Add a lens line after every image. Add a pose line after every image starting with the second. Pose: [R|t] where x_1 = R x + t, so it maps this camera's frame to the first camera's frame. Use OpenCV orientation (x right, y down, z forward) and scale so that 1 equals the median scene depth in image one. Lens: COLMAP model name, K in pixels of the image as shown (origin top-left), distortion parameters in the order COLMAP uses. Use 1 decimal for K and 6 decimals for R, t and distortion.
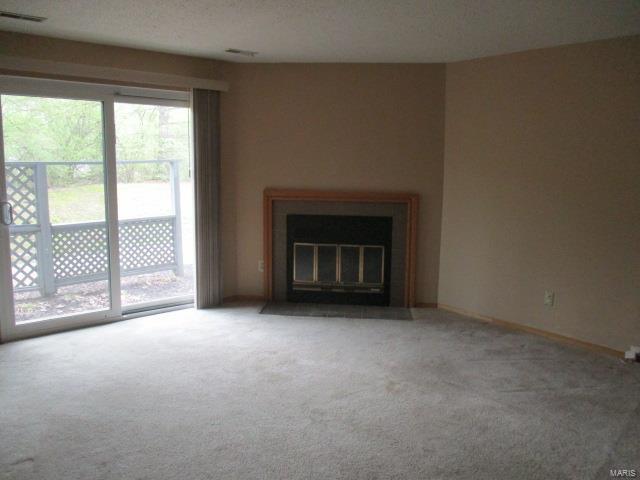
lens RADIAL K [[545.1, 0, 320.0], [0, 545.1, 240.0], [0, 0, 1]] dist [0.012333, 0.008954]
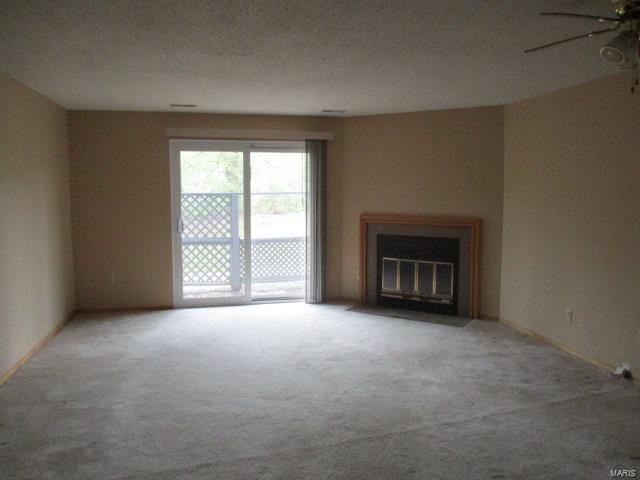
lens RADIAL K [[545.1, 0, 320.0], [0, 545.1, 240.0], [0, 0, 1]] dist [0.012333, 0.008954]
pose [[0.894552, 0.035692, -0.445537, 0.384966], [-0.058839, 0.997535, -0.038226, 0.022297], [0.443075, 0.060410, 0.894447, -0.174527]]
